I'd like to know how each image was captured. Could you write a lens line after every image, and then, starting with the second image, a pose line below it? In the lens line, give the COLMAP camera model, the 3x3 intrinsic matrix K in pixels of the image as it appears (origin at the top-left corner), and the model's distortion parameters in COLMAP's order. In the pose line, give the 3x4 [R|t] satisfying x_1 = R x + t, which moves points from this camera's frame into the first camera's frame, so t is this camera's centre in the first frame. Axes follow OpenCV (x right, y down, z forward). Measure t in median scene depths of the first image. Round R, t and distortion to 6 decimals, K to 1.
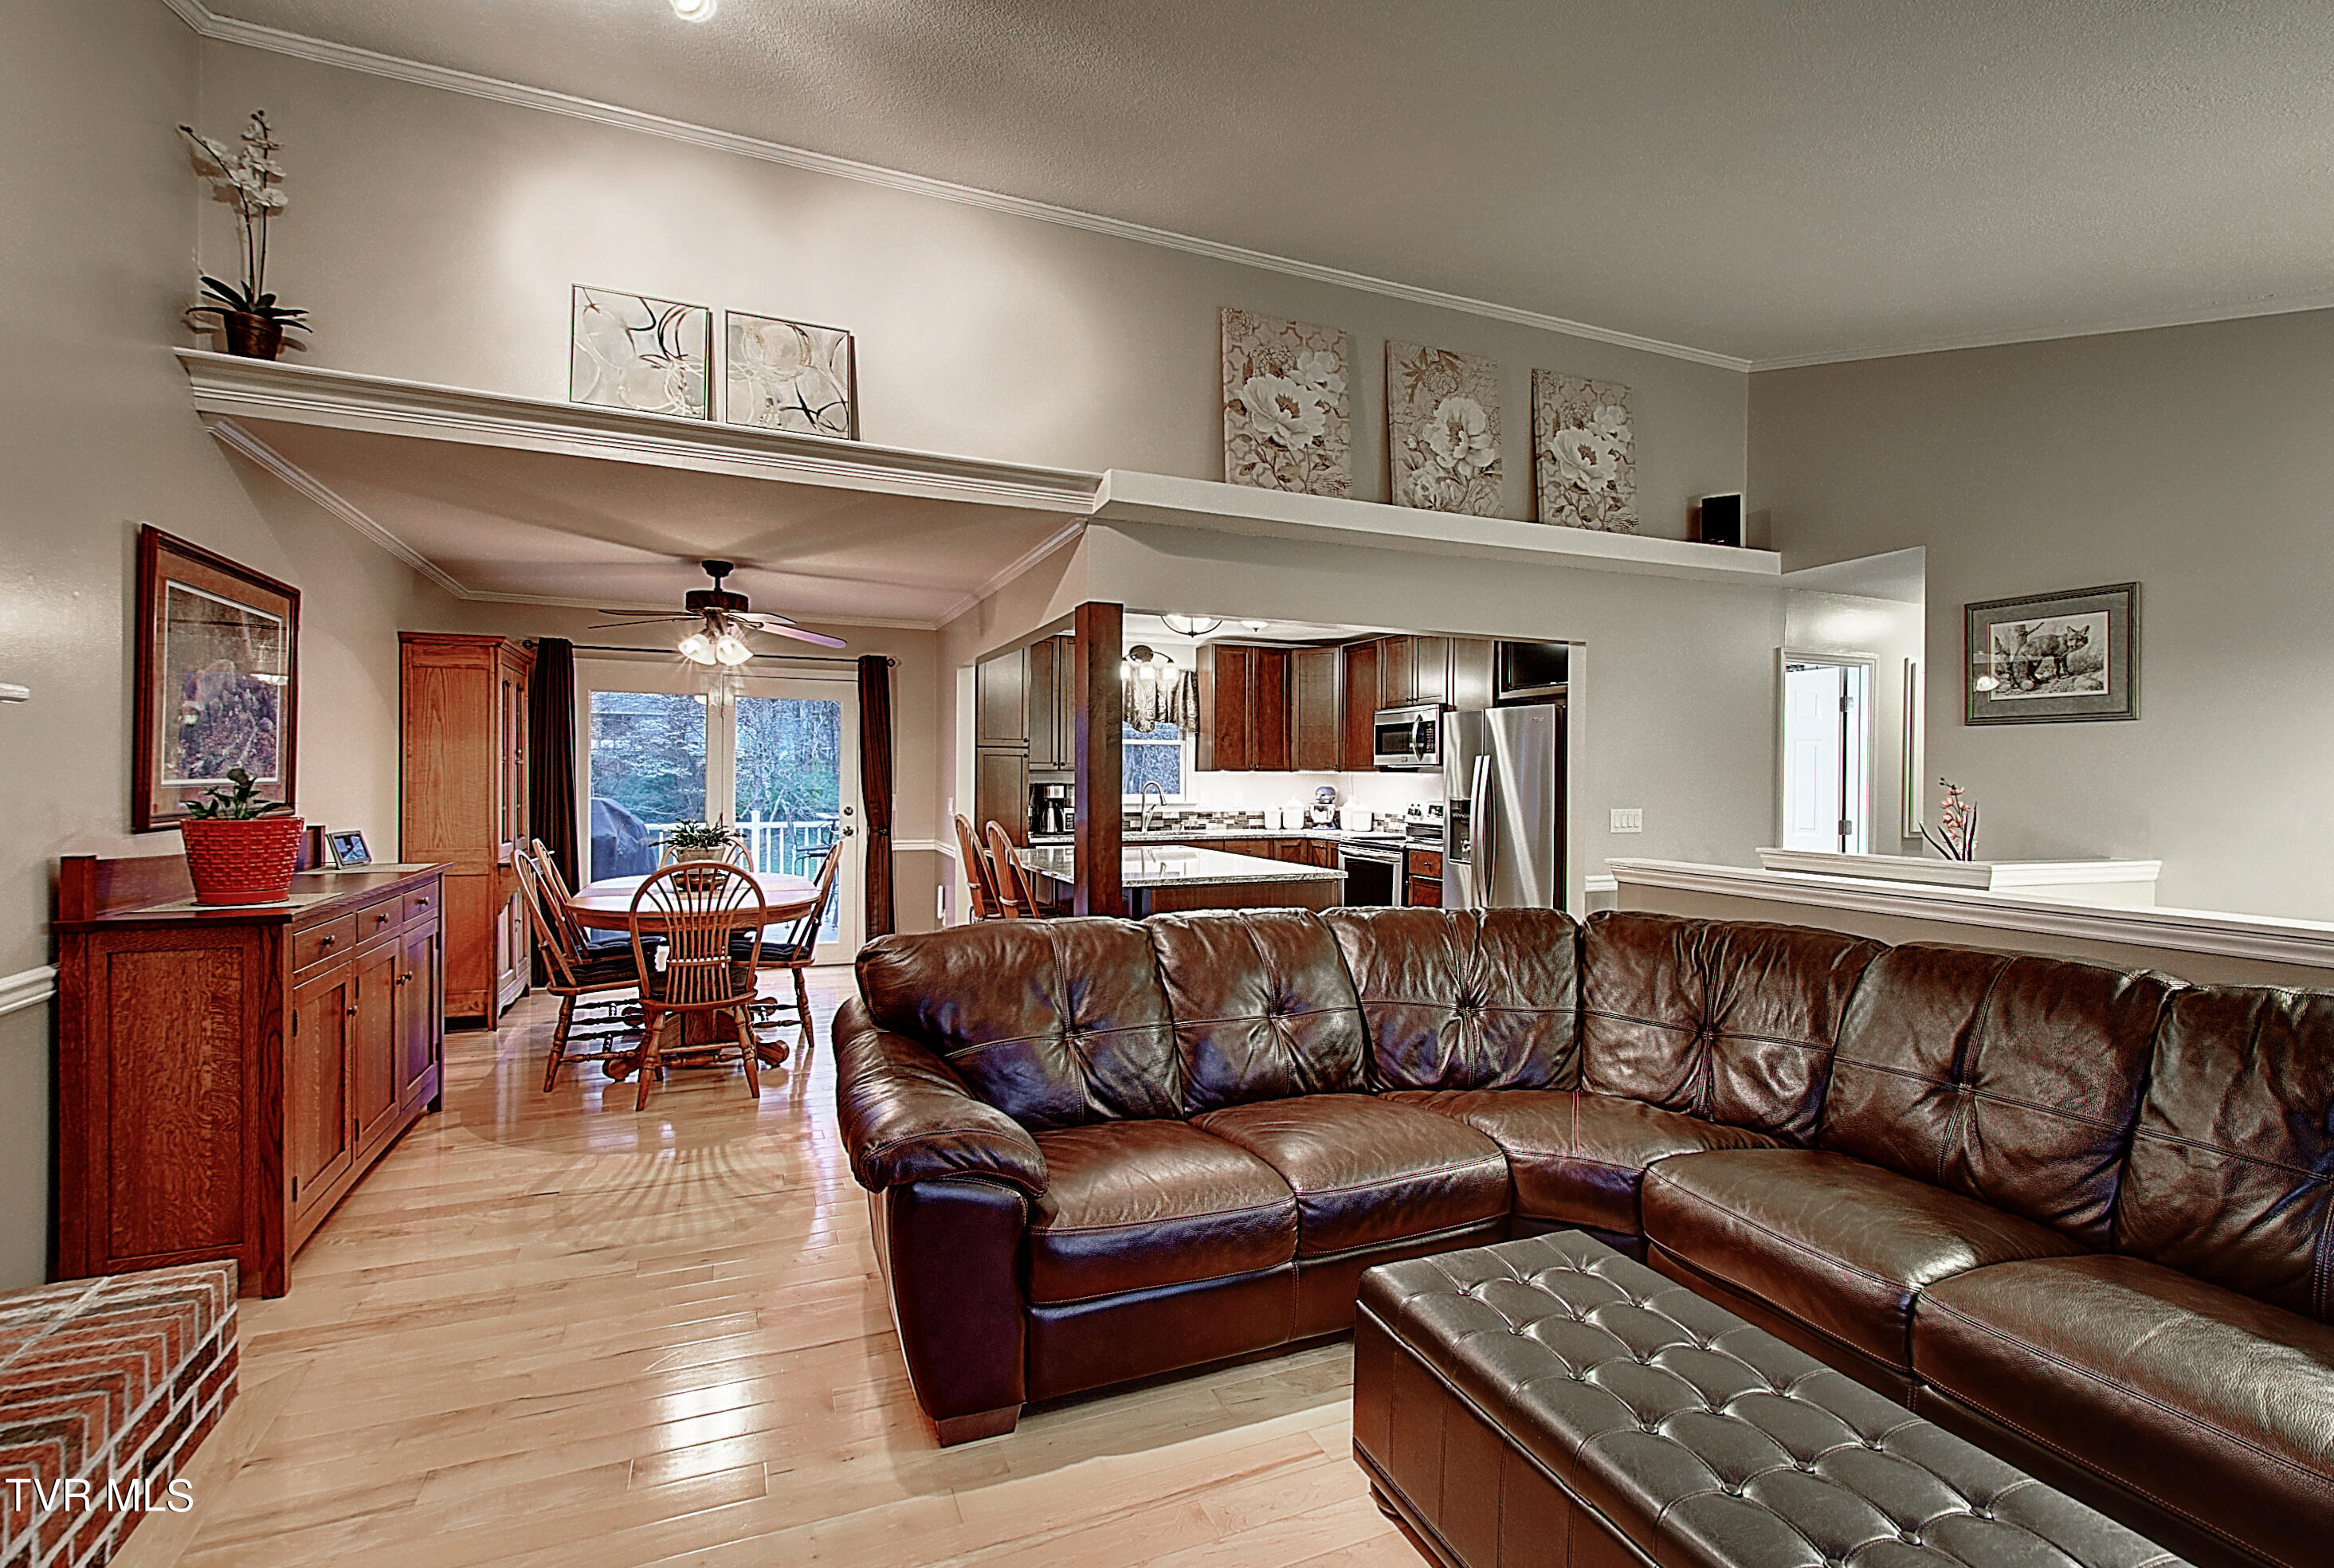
lens RADIAL K [[1028.6, 0, 1163.0], [0, 1028.6, 779.4], [0, 0, 1]] dist [-0.009799, -0.003975]
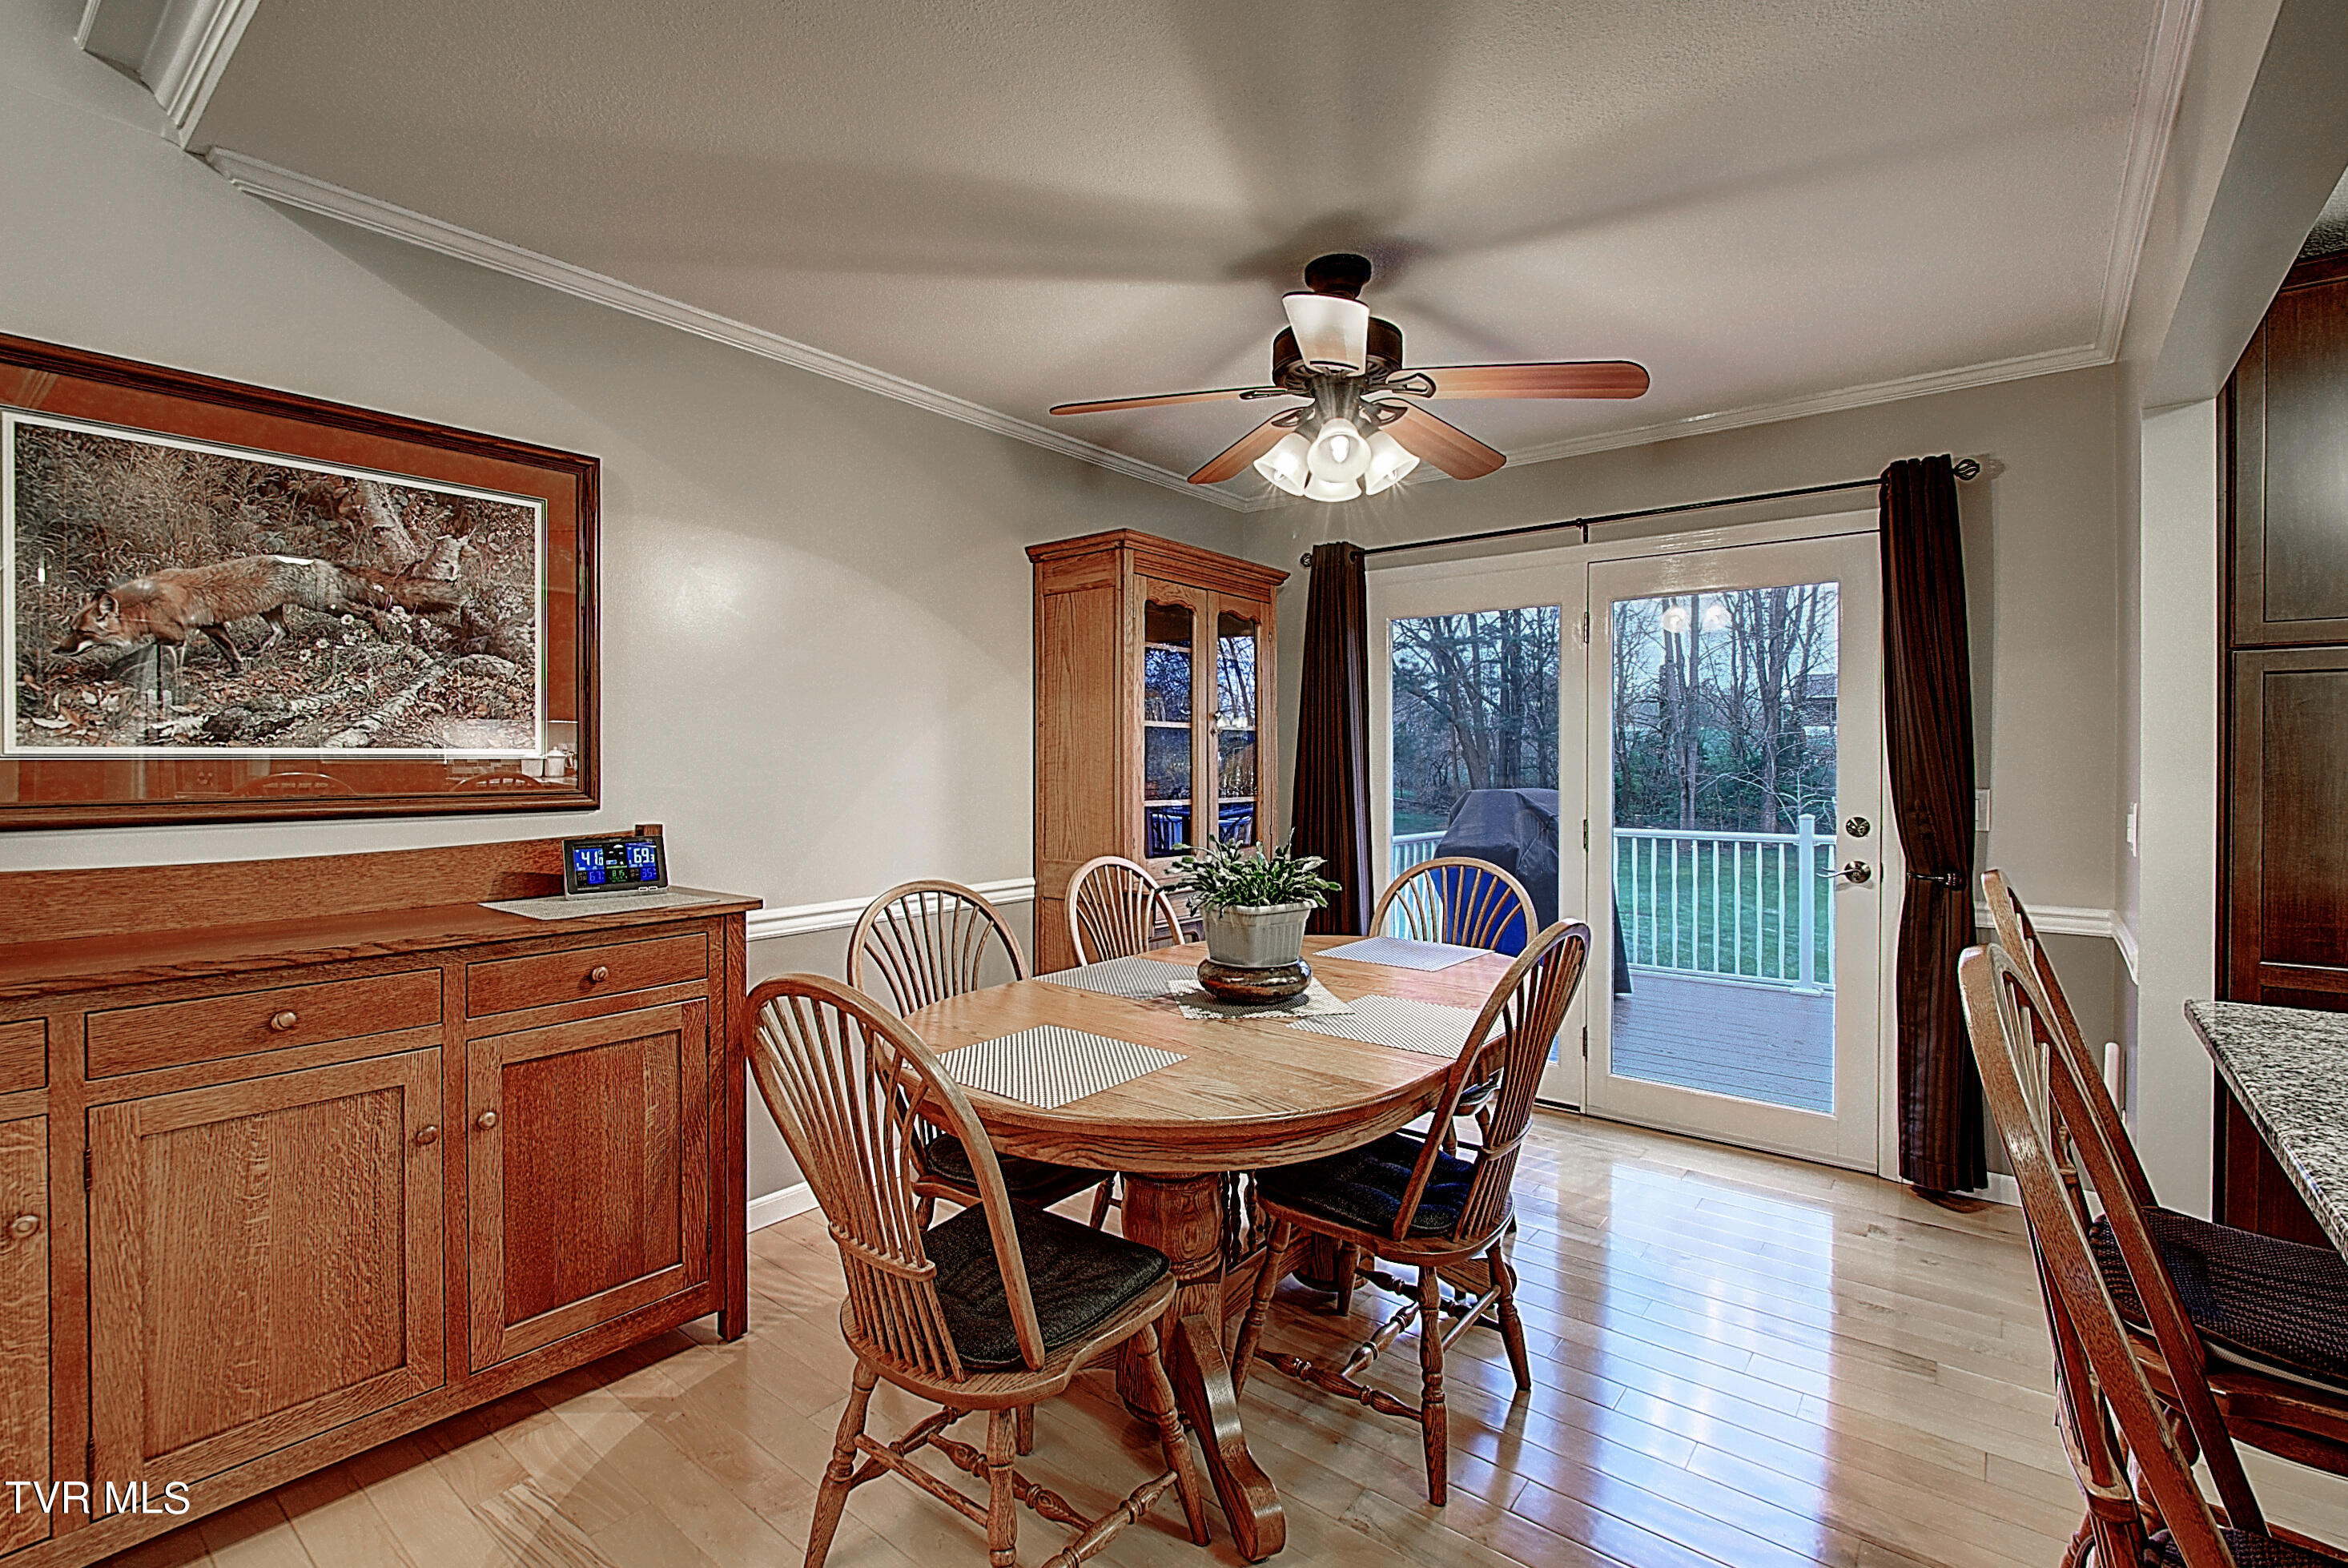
lens RADIAL K [[1043.7, 0, 1161.9], [0, 1043.7, 769.1], [0, 0, 1]] dist [-0.014304, -0.000619]
pose [[0.465985, -0.001692, -0.884791, -0.053713], [0.001526, 0.999998, -0.001109, 0.006293], [0.884791, -0.000833, 0.465987, 0.555045]]
